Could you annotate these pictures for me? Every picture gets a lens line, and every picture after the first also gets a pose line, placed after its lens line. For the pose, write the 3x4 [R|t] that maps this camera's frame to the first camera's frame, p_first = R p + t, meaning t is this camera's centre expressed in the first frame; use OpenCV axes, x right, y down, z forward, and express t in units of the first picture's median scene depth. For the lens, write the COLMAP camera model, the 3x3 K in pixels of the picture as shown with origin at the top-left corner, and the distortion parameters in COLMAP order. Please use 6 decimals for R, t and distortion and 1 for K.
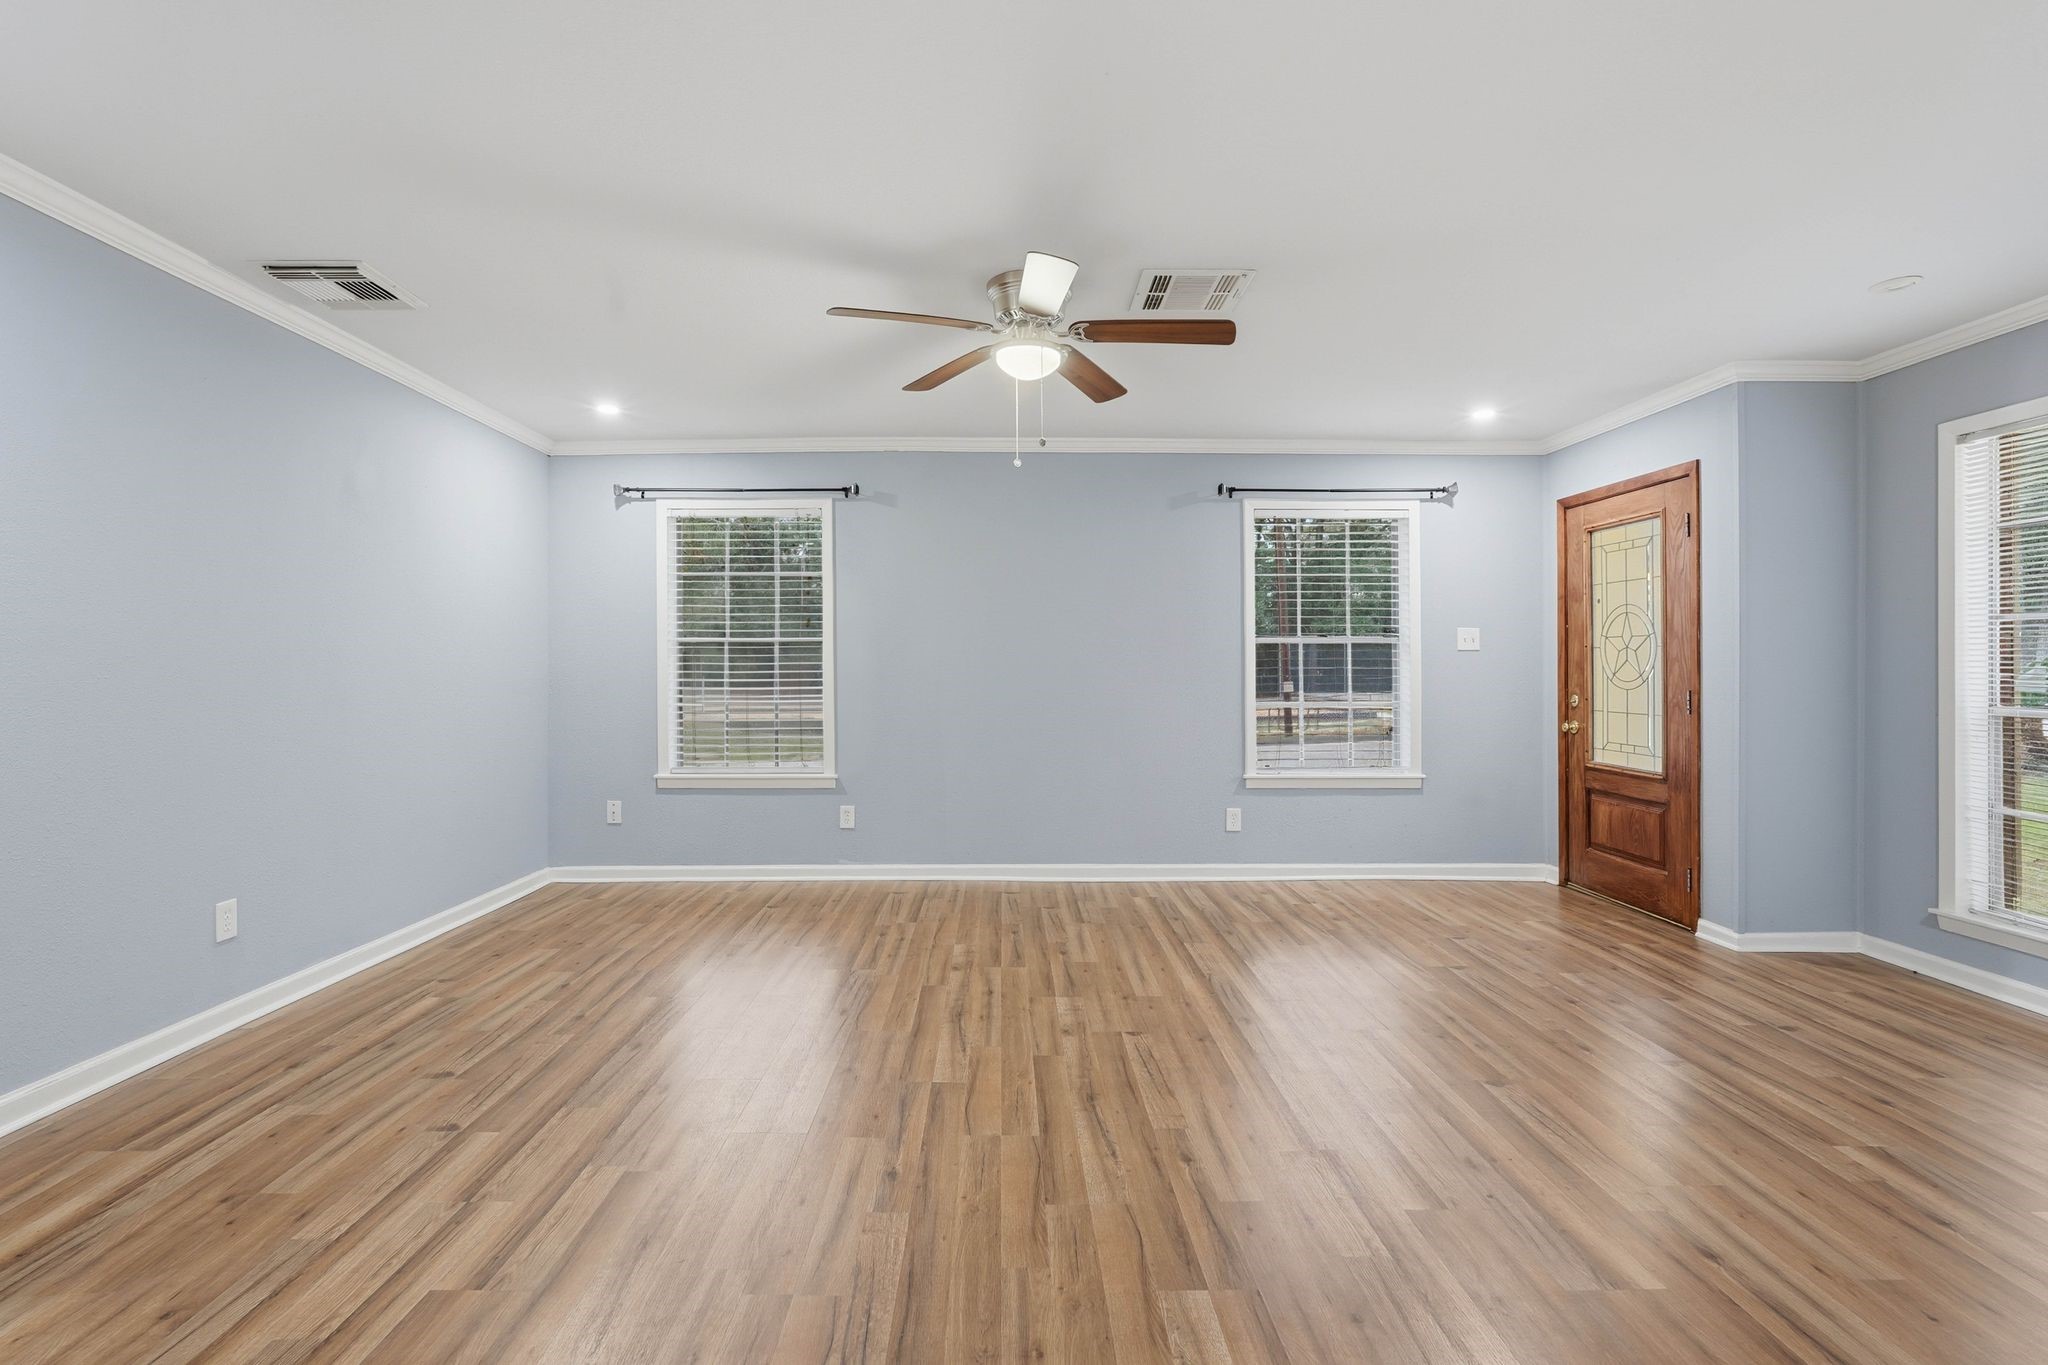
lens RADIAL K [[955.6, 0, 981.3], [0, 955.6, 679.1], [0, 0, 1]] dist [-0.012718, 0.006871]
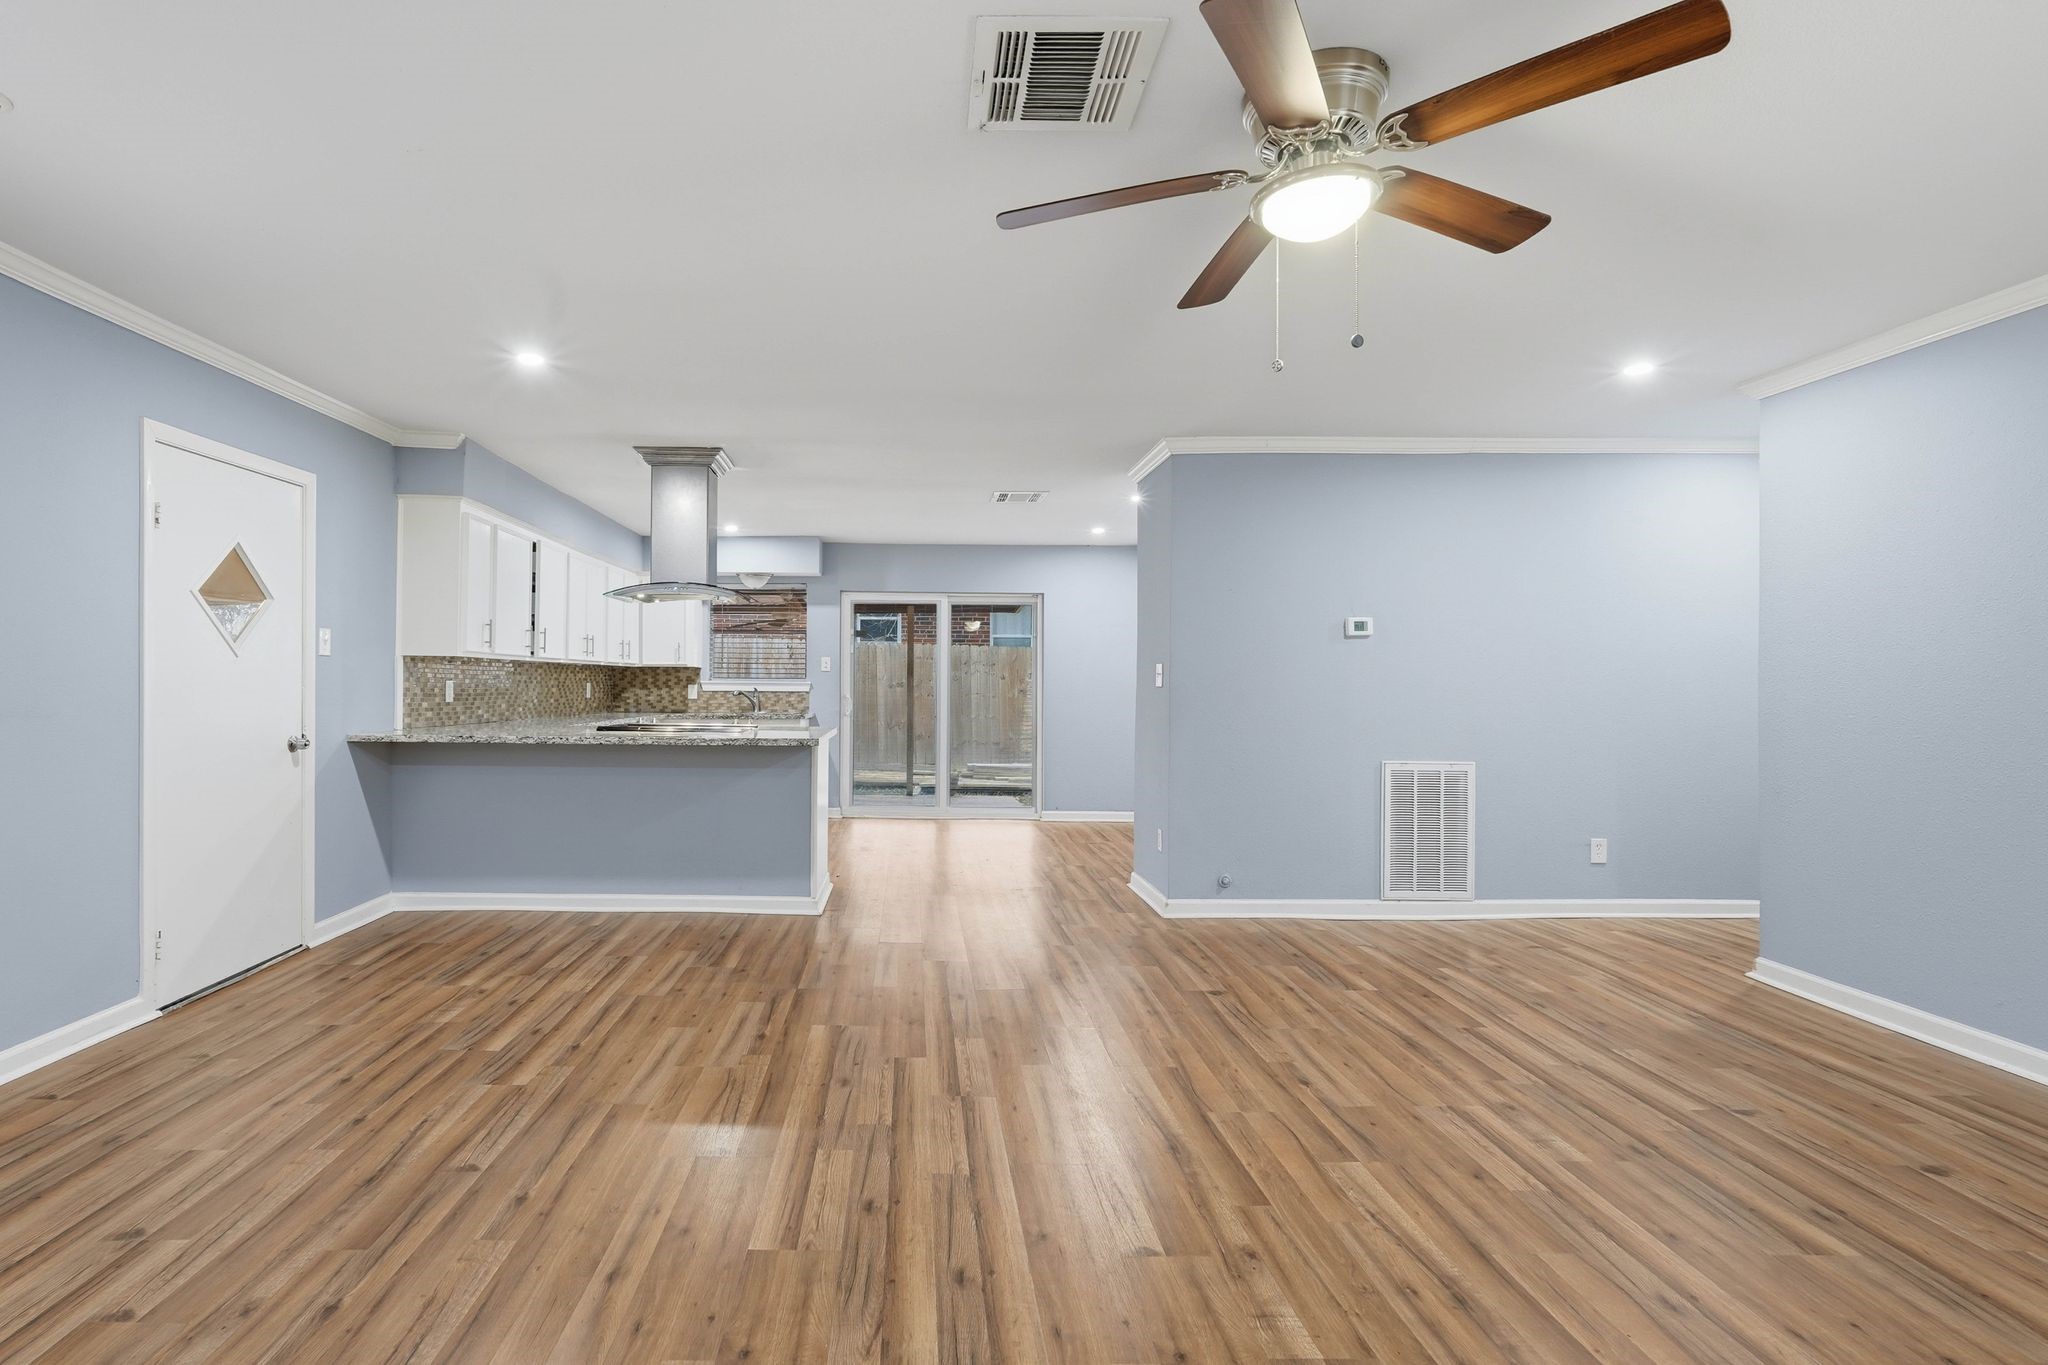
lens RADIAL K [[955.6, 0, 913.9], [0, 955.6, 682.4], [0, 0, 1]] dist [-0.012718, 0.006871]
pose [[-0.999768, -0.010488, -0.018836, 0.238521], [-0.010749, 0.999846, 0.013855, -0.015276], [0.018688, 0.014054, -0.999727, 1.172692]]
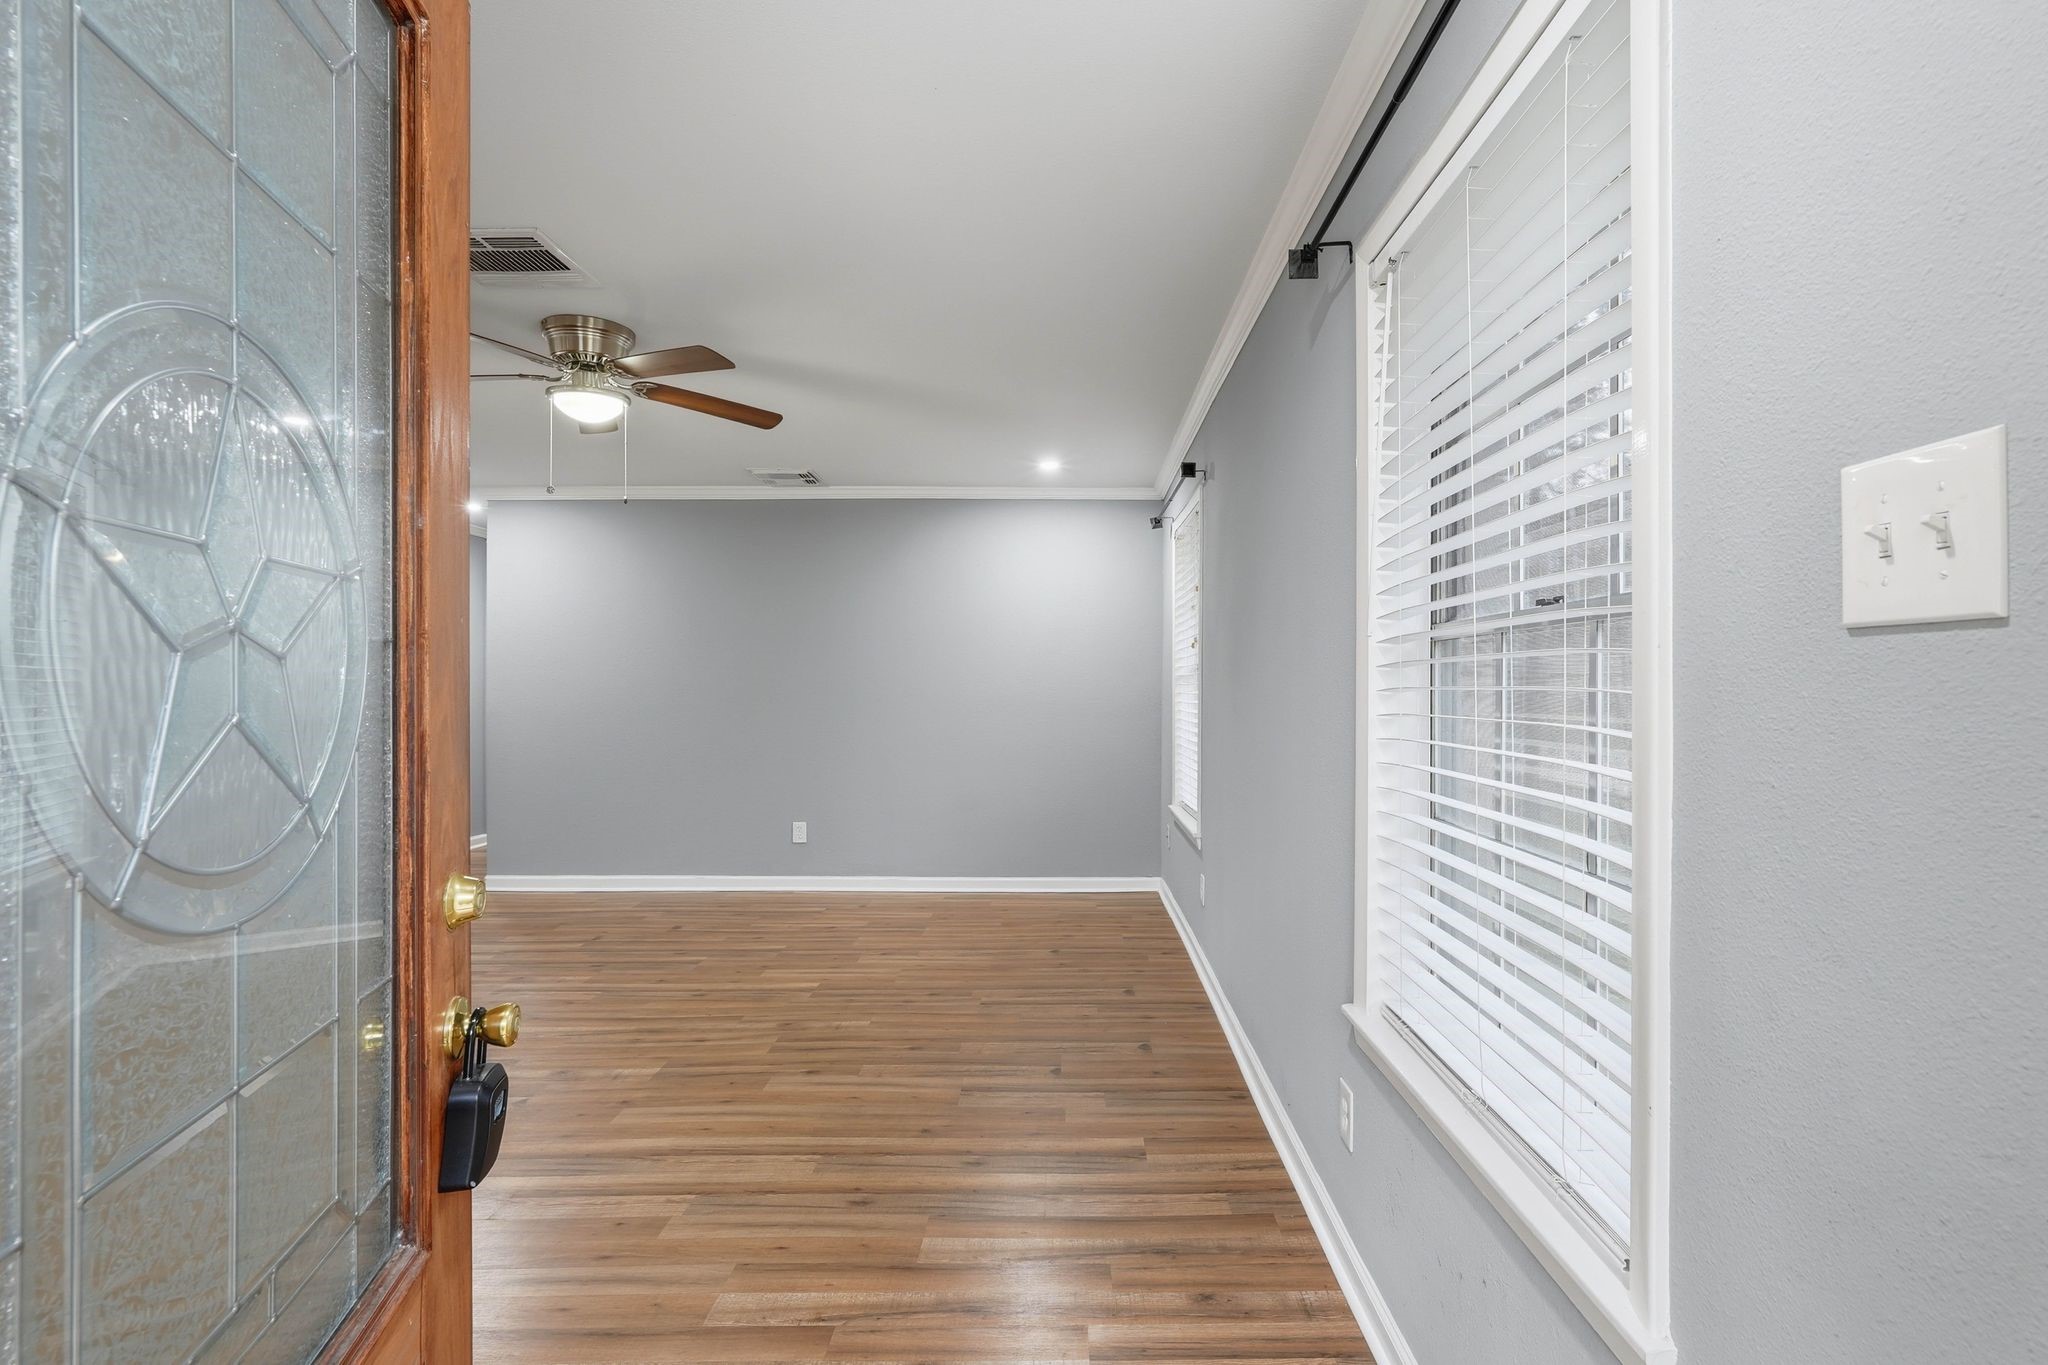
lens RADIAL K [[955.6, 0, 1066.5], [0, 955.6, 695.1], [0, 0, 1]] dist [-0.012718, 0.006871]
pose [[0.021956, 0.009317, -0.999716, 0.775882], [-0.006661, 0.999936, 0.009173, -0.022815], [0.999737, 0.006457, 0.022017, 1.076907]]
